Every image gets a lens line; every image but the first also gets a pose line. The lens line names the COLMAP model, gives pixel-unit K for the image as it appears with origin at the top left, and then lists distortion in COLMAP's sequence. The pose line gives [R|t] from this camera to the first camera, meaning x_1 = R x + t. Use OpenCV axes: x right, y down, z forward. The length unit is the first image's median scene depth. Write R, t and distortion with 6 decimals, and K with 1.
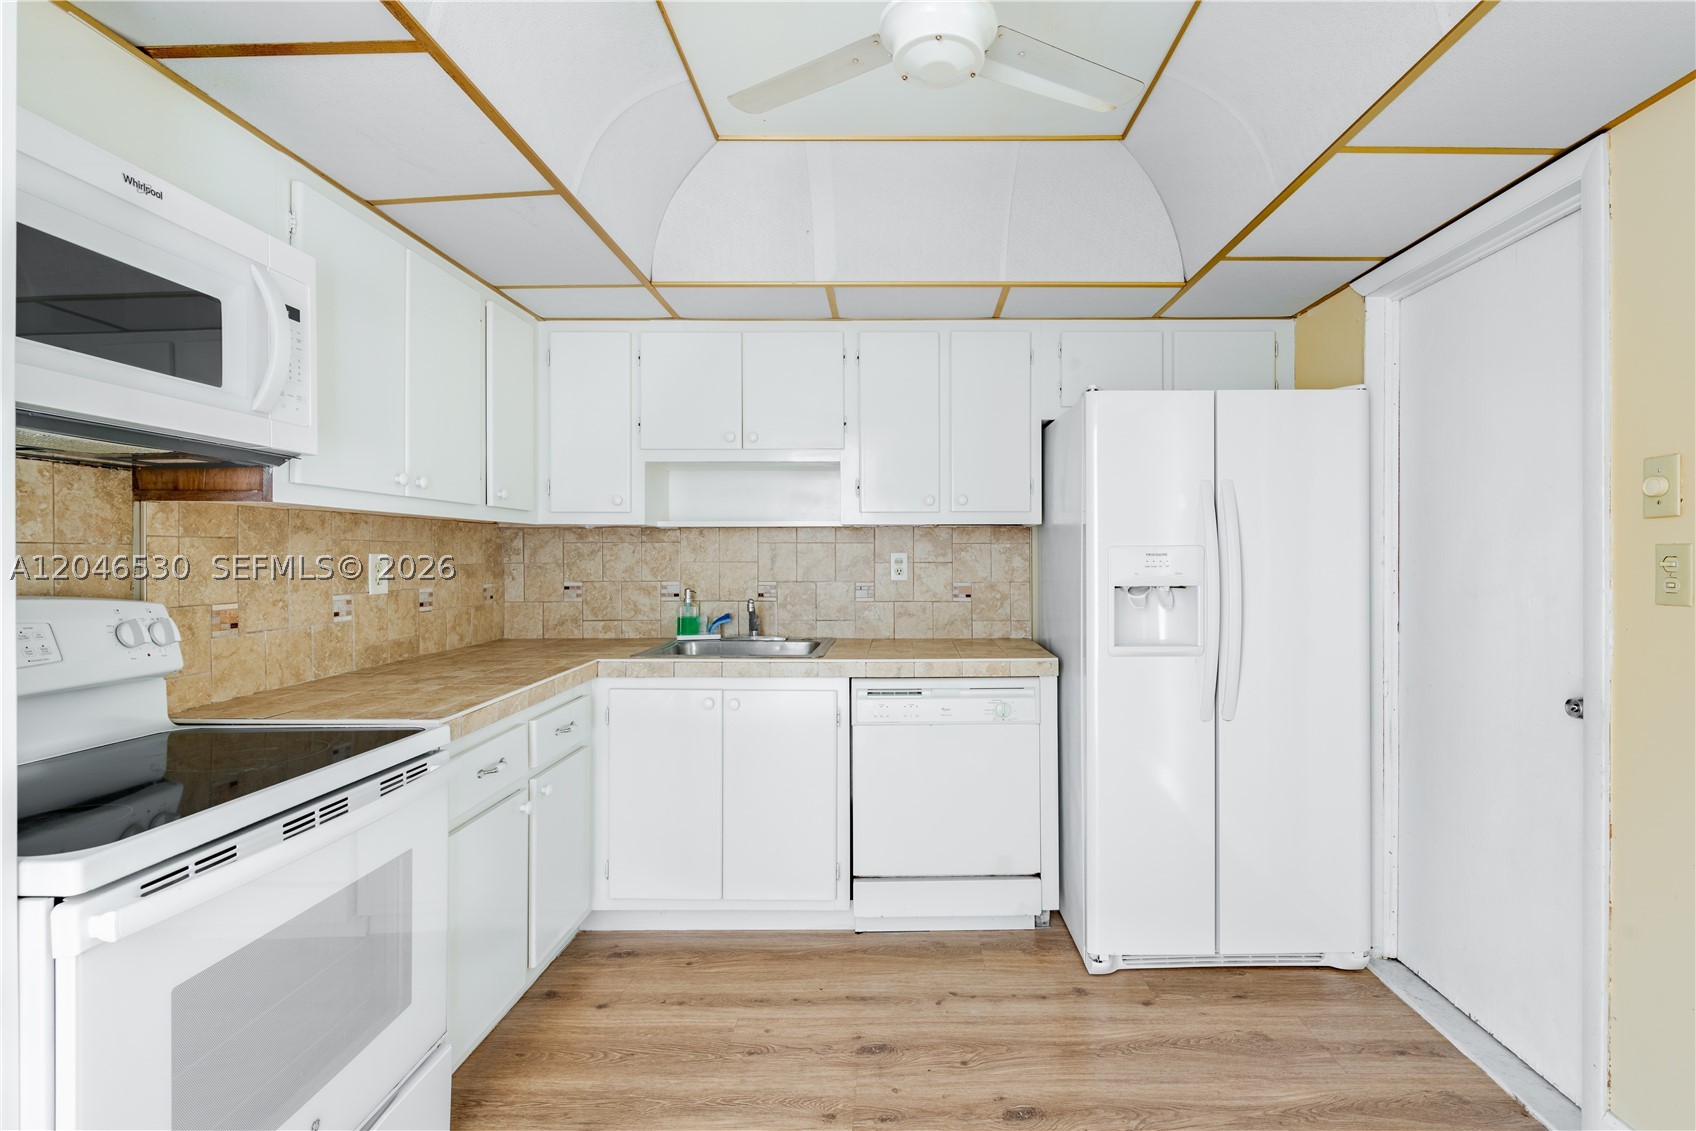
lens RADIAL K [[735.0, 0, 851.2], [0, 735.0, 557.7], [0, 0, 1]] dist [0.012802, -0.010546]
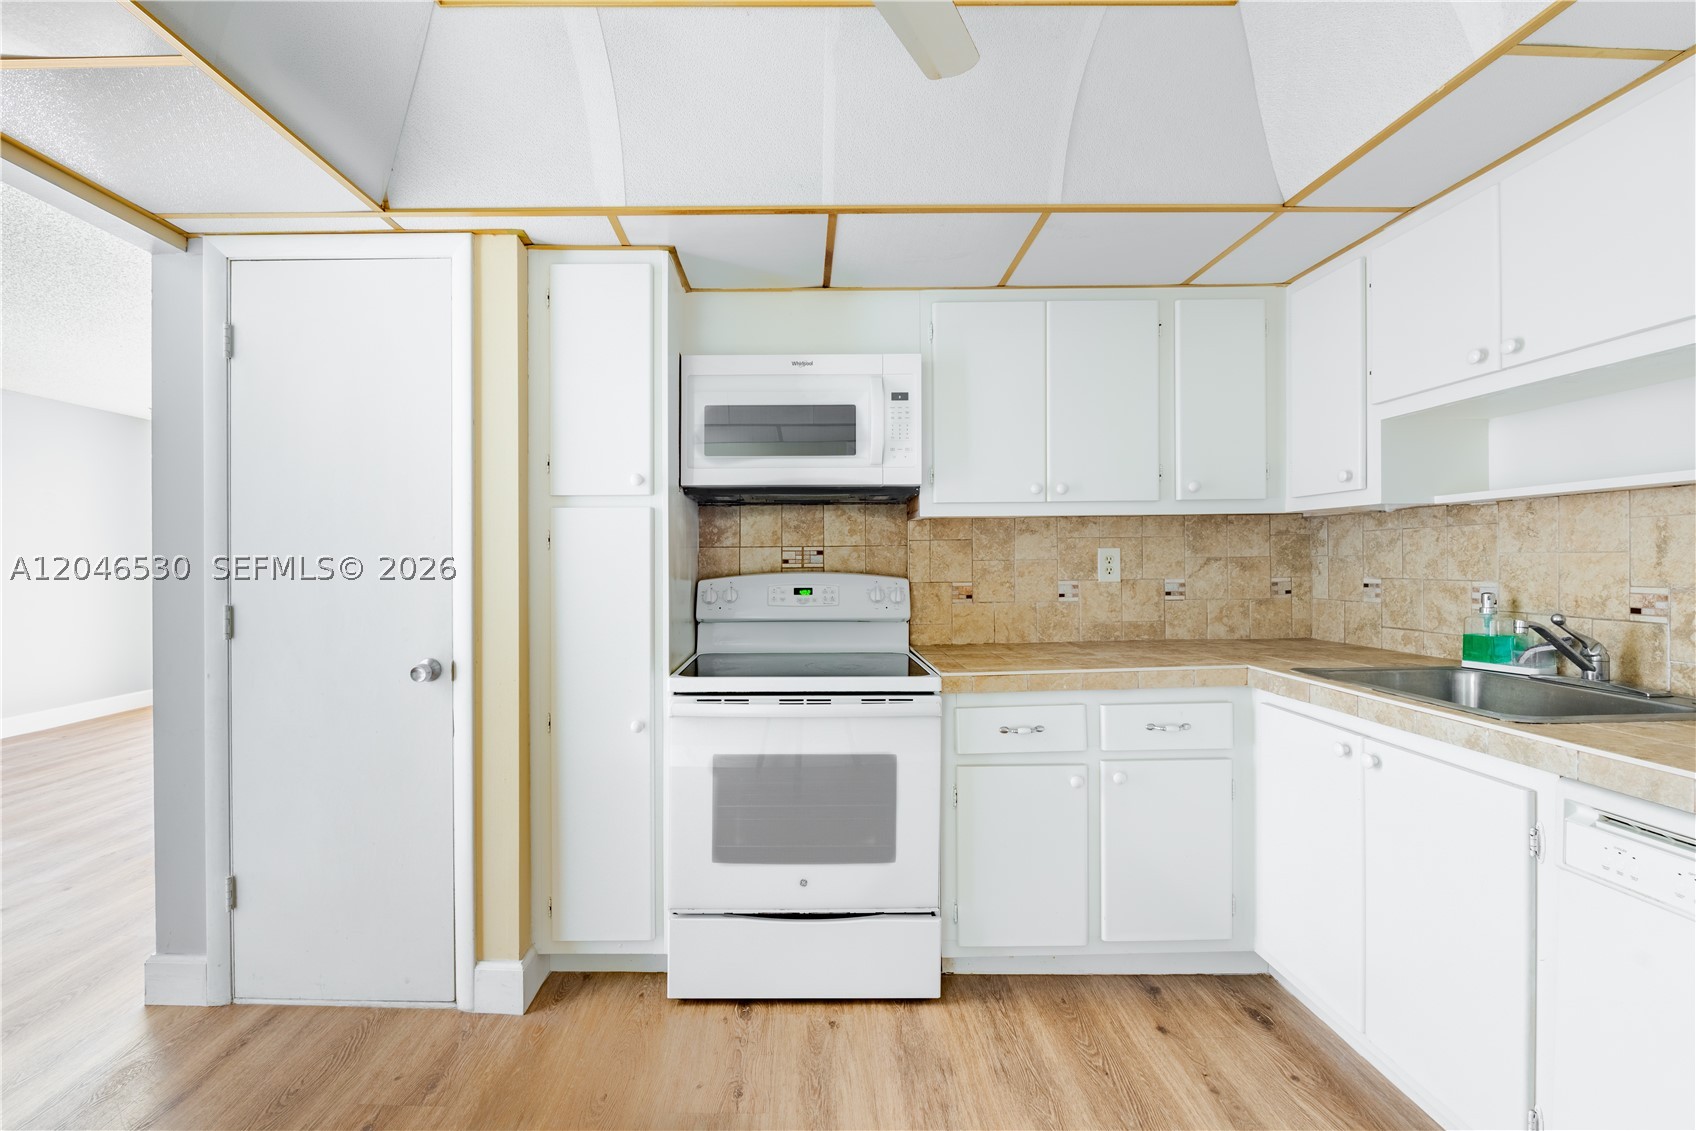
lens RADIAL K [[676.7, 0, 837.7], [0, 676.7, 556.5], [0, 0, 1]] dist [0.001814, -0.006177]
pose [[0.102113, -0.003553, -0.994766, 0.424838], [0.008539, 0.999960, -0.002695, 0.007594], [0.994736, -0.008220, 0.102139, 0.458518]]
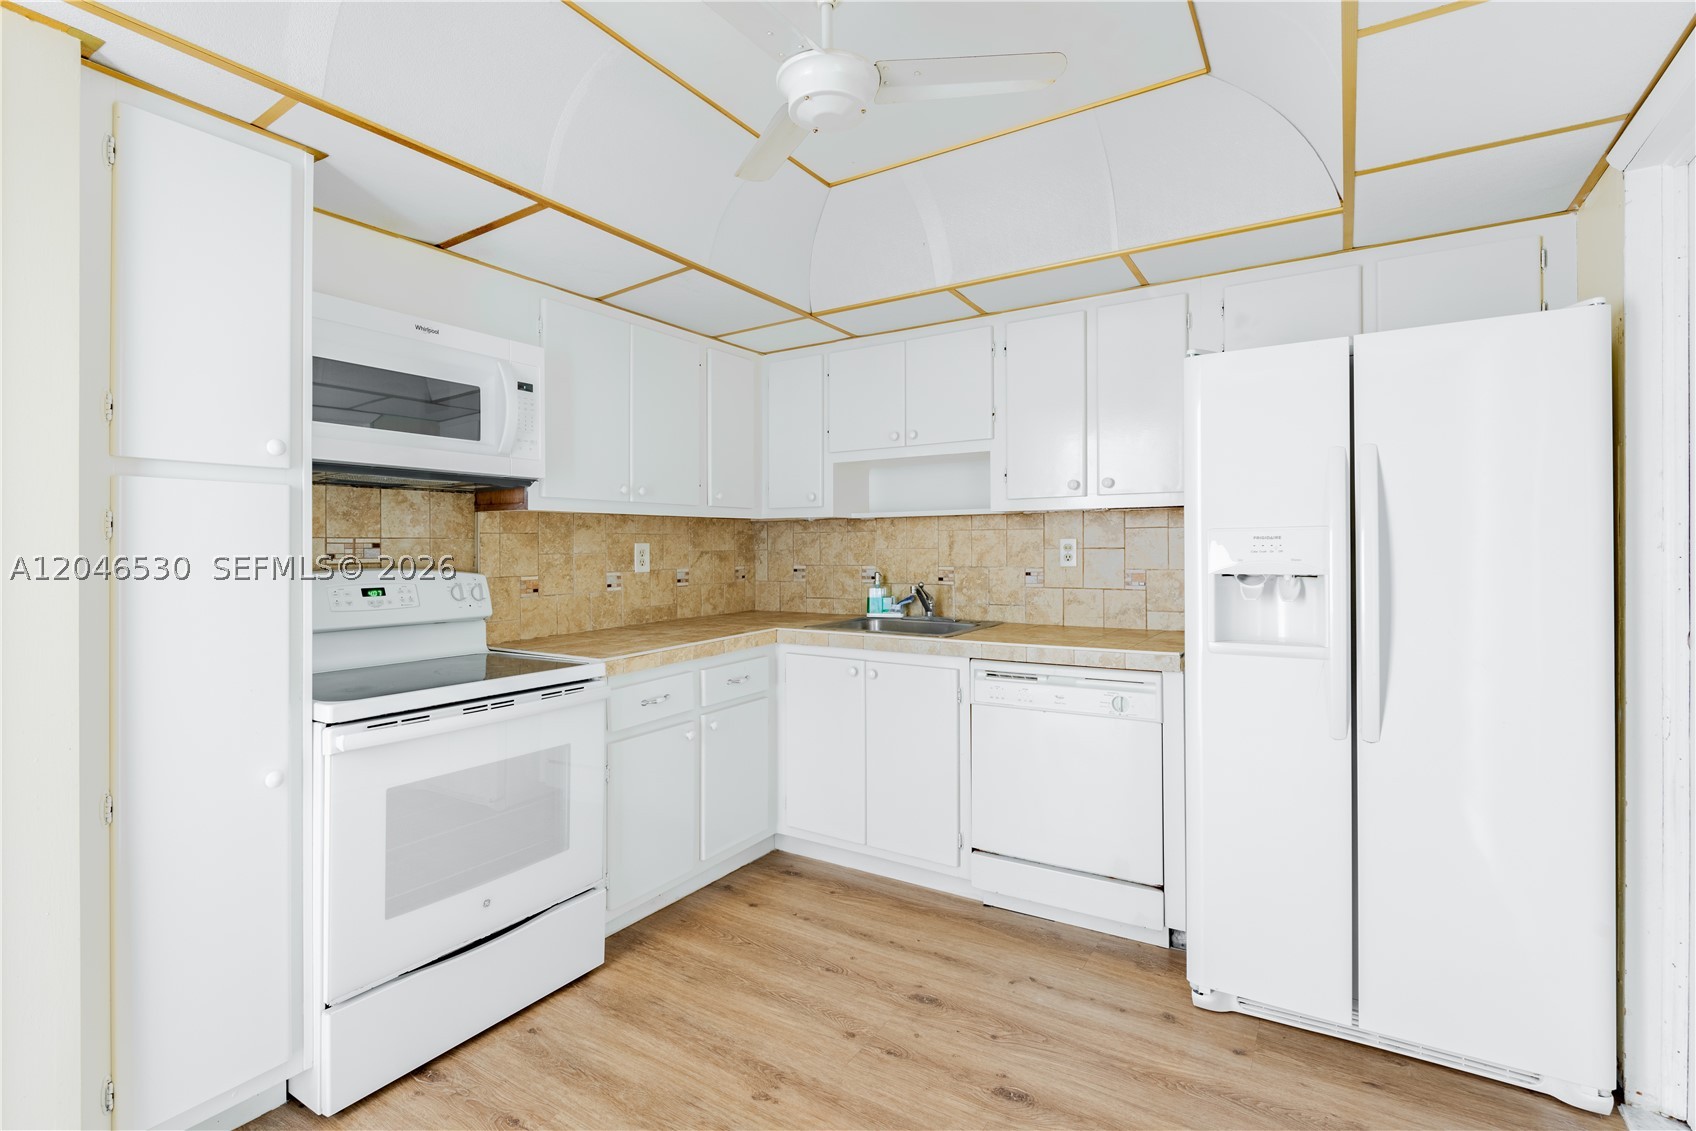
lens RADIAL K [[710.6, 0, 823.9], [0, 710.6, 541.3], [0, 0, 1]] dist [0.002727, -0.002733]
pose [[0.862088, -0.008536, -0.506686, 0.340593], [0.005543, 0.999957, -0.007416, 0.002953], [0.506728, 0.003584, 0.862099, 0.020957]]
